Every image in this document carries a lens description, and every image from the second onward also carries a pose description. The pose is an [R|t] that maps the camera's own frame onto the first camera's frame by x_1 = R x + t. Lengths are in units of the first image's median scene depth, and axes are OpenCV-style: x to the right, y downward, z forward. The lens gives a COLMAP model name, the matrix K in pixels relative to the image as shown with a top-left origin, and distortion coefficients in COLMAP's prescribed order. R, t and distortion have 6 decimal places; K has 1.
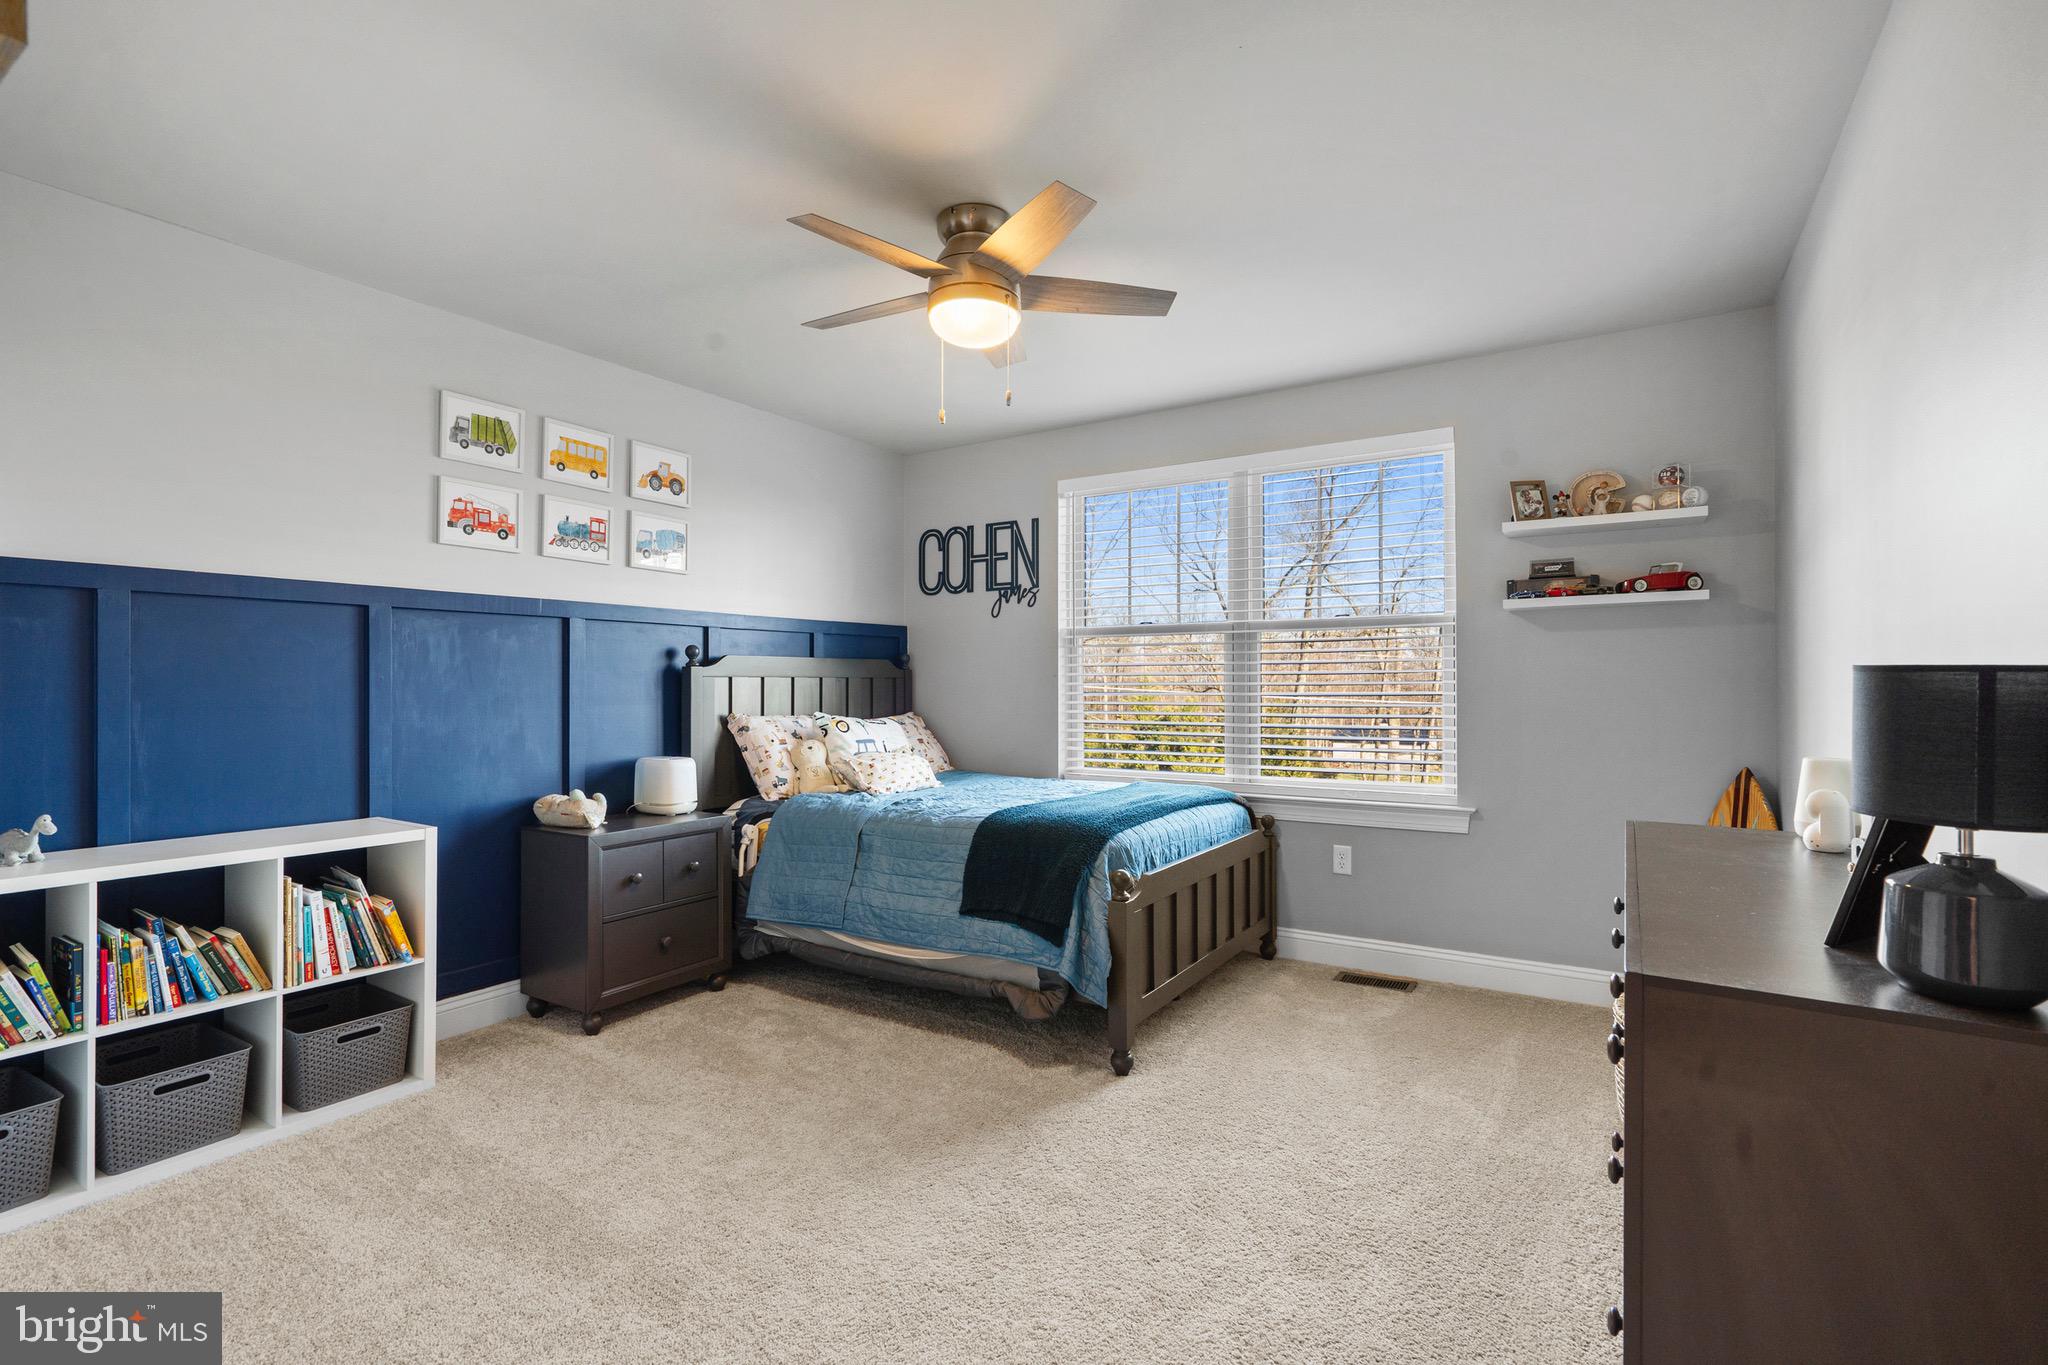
lens RADIAL K [[933.9, 0, 1024.0], [0, 933.9, 682.5], [0, 0, 1]] dist [0.000108, 0.000127]
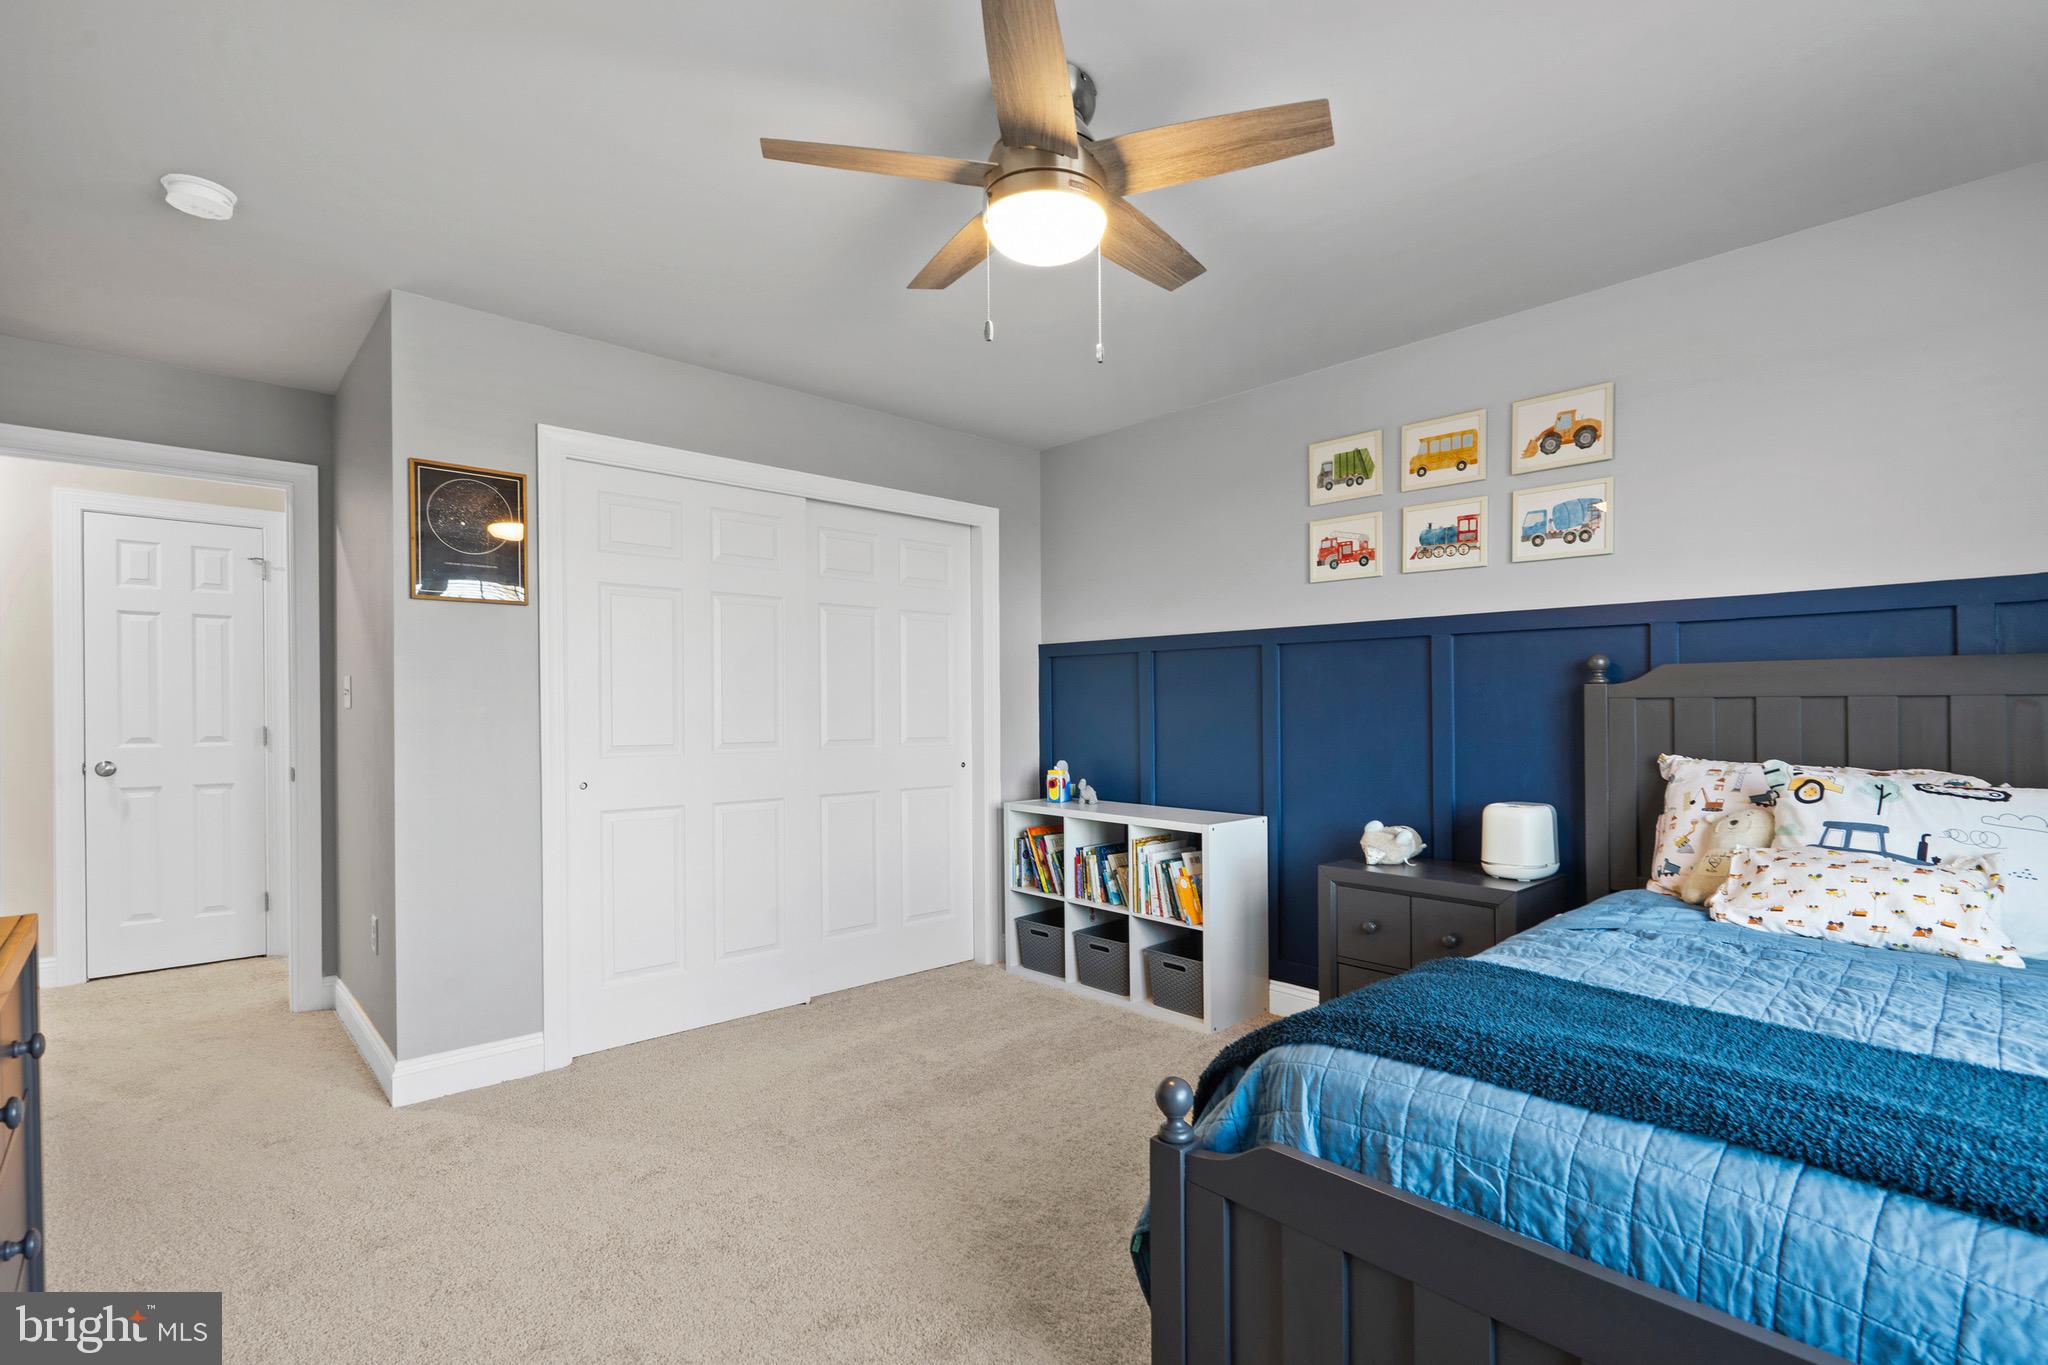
lens RADIAL K [[949.7, 0, 1023.5], [0, 949.7, 716.1], [0, 0, 1]] dist [-0.000302, 0.000031]
pose [[-0.251712, 0.007943, -0.967770, 0.524923], [0.000762, 0.999968, 0.008009, 0.001431], [0.967802, 0.001278, -0.251710, 0.883977]]
